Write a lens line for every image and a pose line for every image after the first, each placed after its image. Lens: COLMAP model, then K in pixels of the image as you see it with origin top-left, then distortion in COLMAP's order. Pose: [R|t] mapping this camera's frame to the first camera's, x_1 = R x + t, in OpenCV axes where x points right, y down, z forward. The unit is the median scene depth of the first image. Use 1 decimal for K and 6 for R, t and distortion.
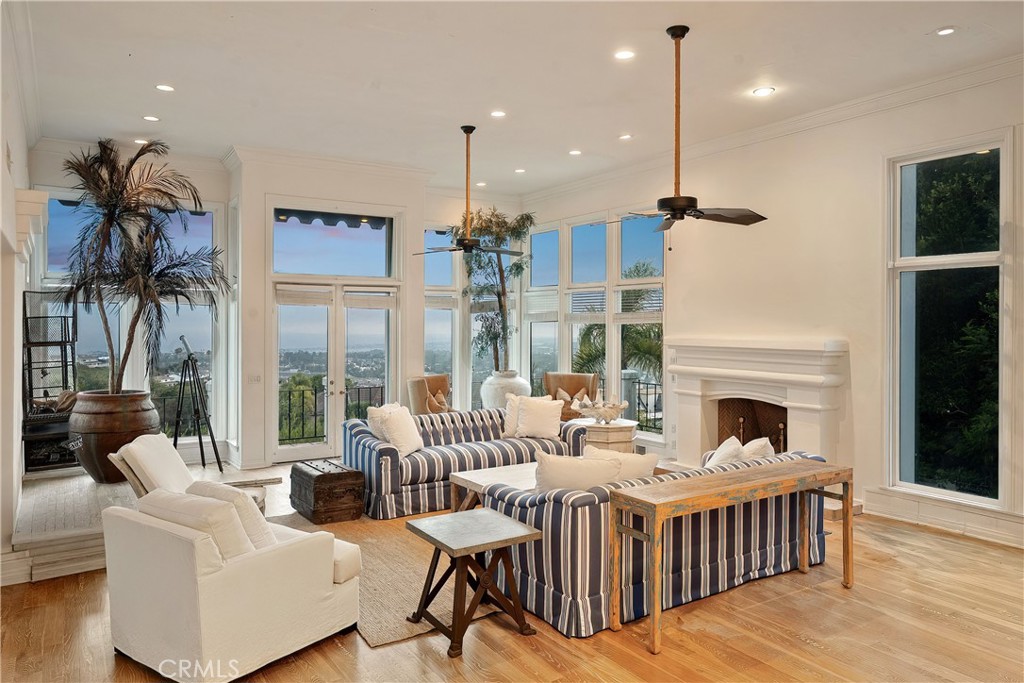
lens RADIAL K [[718.1, 0, 512.0], [0, 718.1, 341.5], [0, 0, 1]] dist [-0.001018, -0.000147]
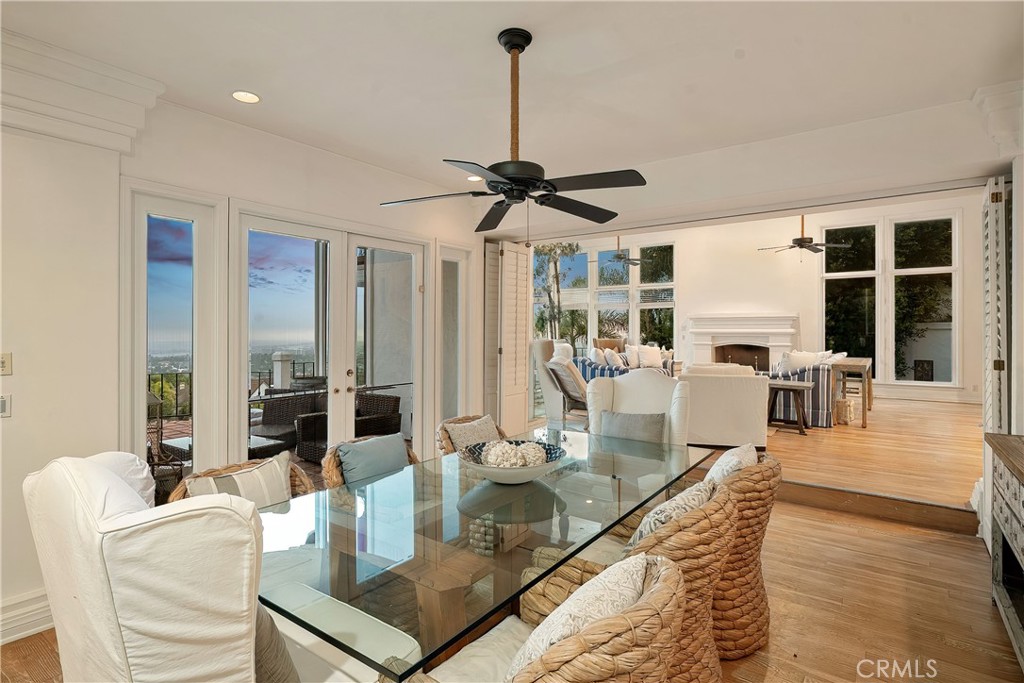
lens RADIAL K [[520.9, 0, 512.0], [0, 520.9, 341.5], [0, 0, 1]] dist [0.000309, -0.000067]
pose [[0.928033, -0.008659, 0.372396, -0.828208], [0.011394, 0.999922, -0.005144, 0.077357], [-0.372322, 0.009017, 0.928060, -0.090087]]
